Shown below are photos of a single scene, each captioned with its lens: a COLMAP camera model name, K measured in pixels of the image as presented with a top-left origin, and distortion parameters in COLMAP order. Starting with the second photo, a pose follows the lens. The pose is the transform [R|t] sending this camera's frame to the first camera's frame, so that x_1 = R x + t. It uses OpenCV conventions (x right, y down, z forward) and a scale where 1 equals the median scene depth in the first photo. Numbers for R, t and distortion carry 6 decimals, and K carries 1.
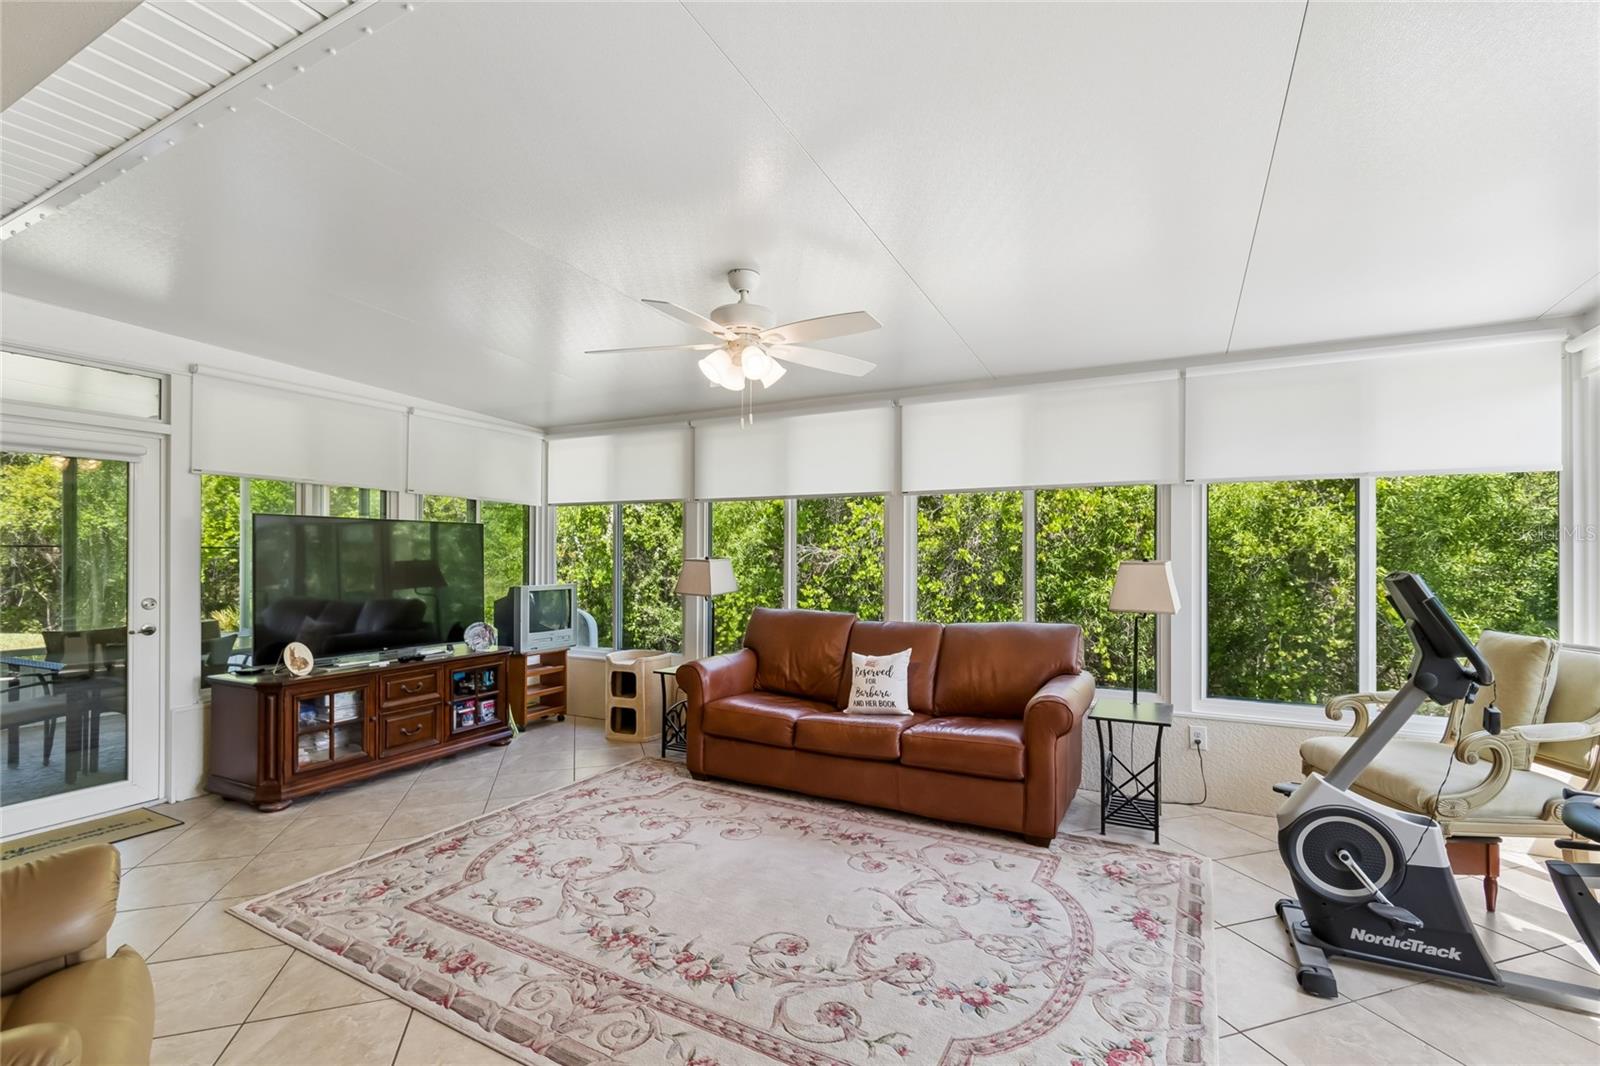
lens RADIAL K [[720.0, 0, 801.1], [0, 720.0, 558.0], [0, 0, 1]] dist [0.005600, -0.000791]
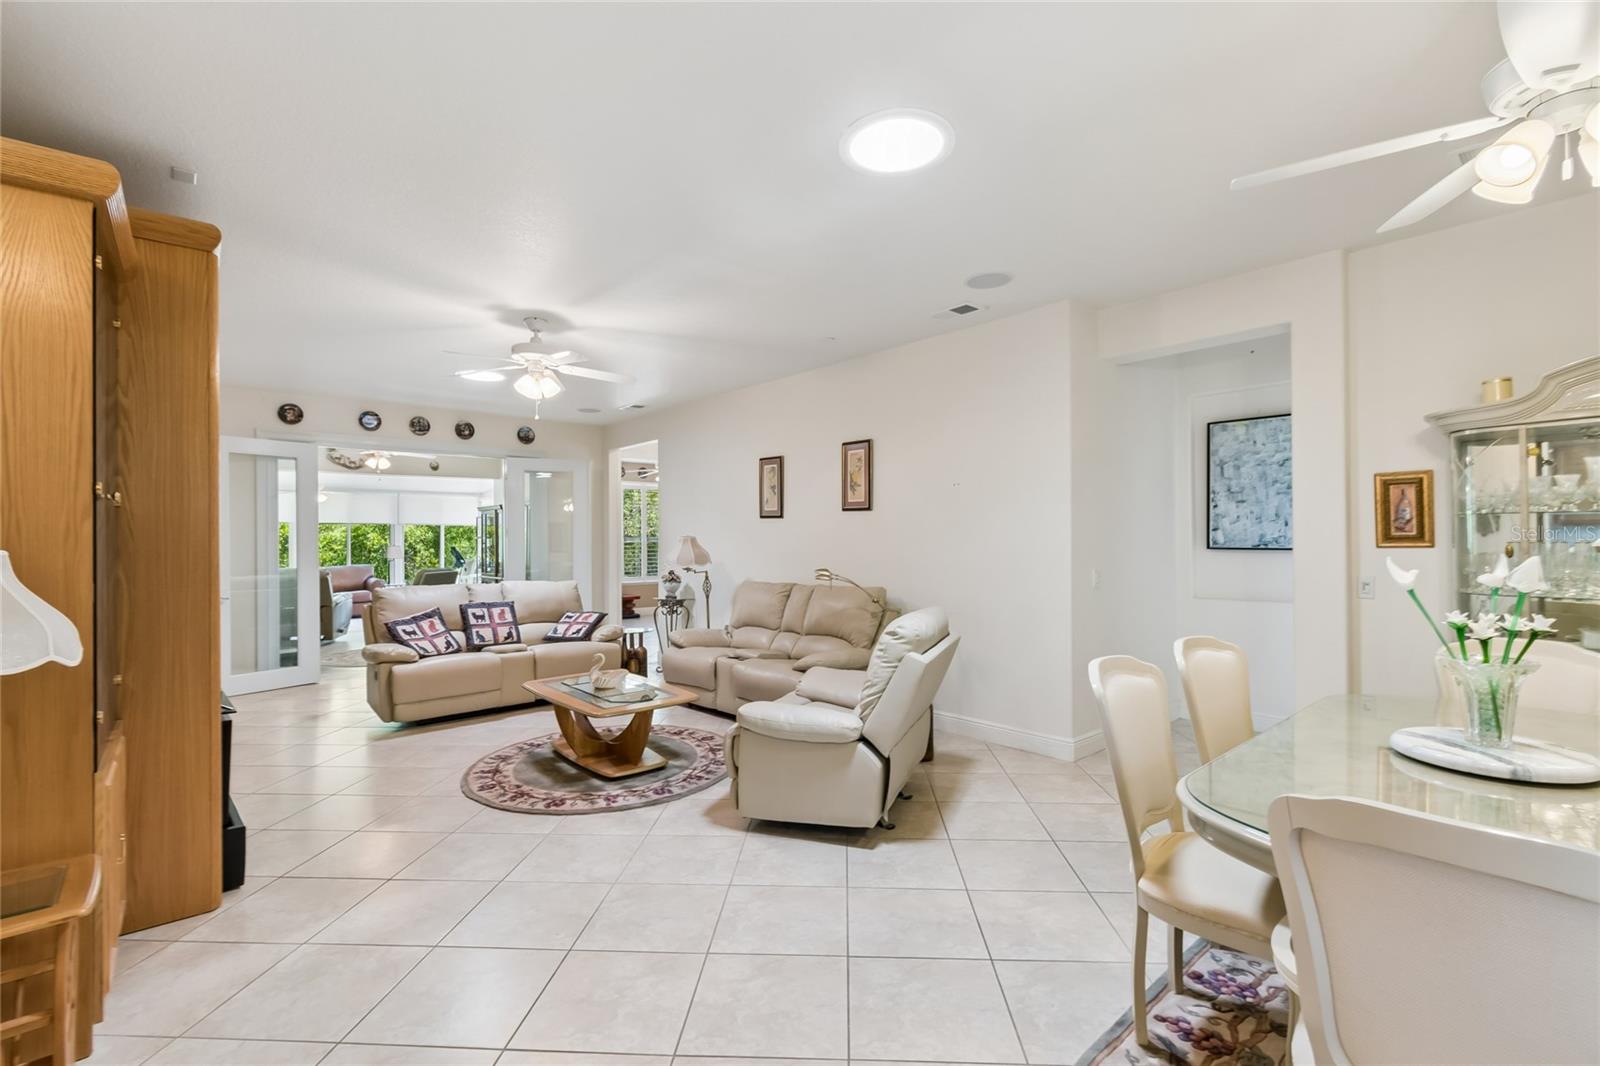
lens RADIAL K [[720.0, 0, 807.2], [0, 720.0, 534.5], [0, 0, 1]] dist [0.005600, -0.000791]
pose [[0.365929, 0.006175, 0.930622, -2.097792], [0.009760, 0.999898, -0.010472, 0.006061], [-0.930591, 0.012915, 0.365832, -2.246258]]
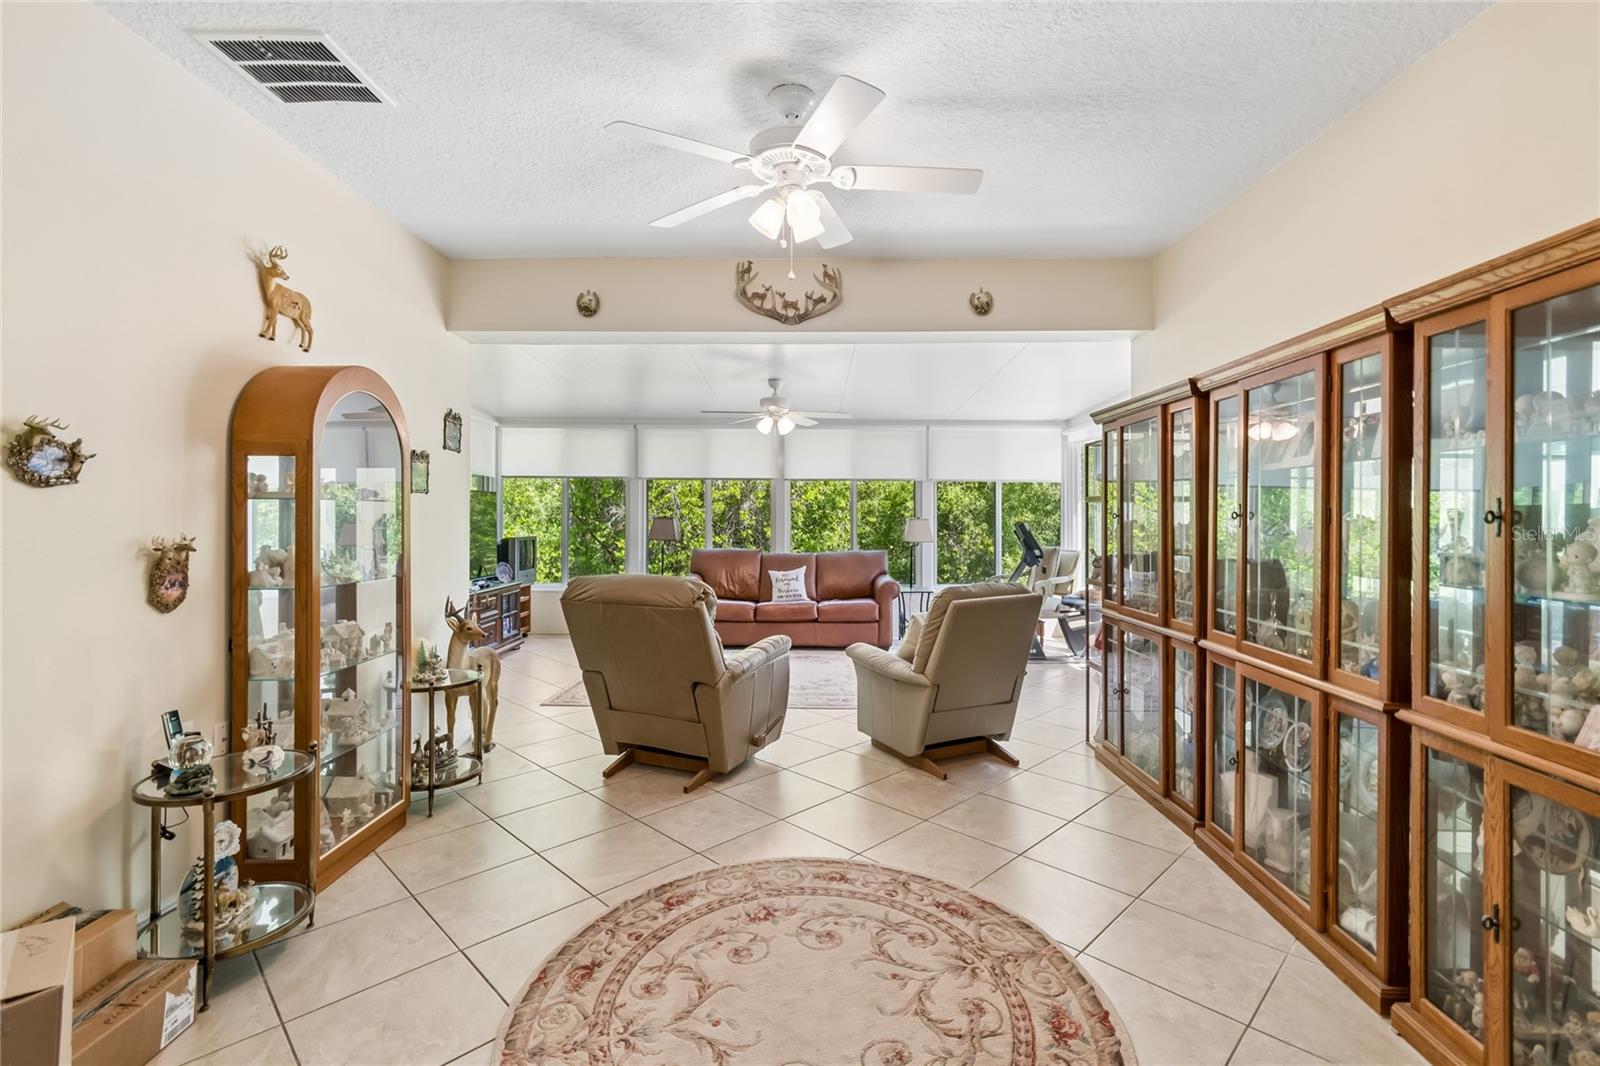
lens RADIAL K [[720.0, 0, 809.5], [0, 720.0, 516.7], [0, 0, 1]] dist [0.005600, -0.000791]
pose [[0.890671, 0.001847, 0.454644, -0.700347], [-0.000806, 0.999997, -0.002484, 0.004048], [-0.454647, 0.001846, 0.890670, -0.672380]]
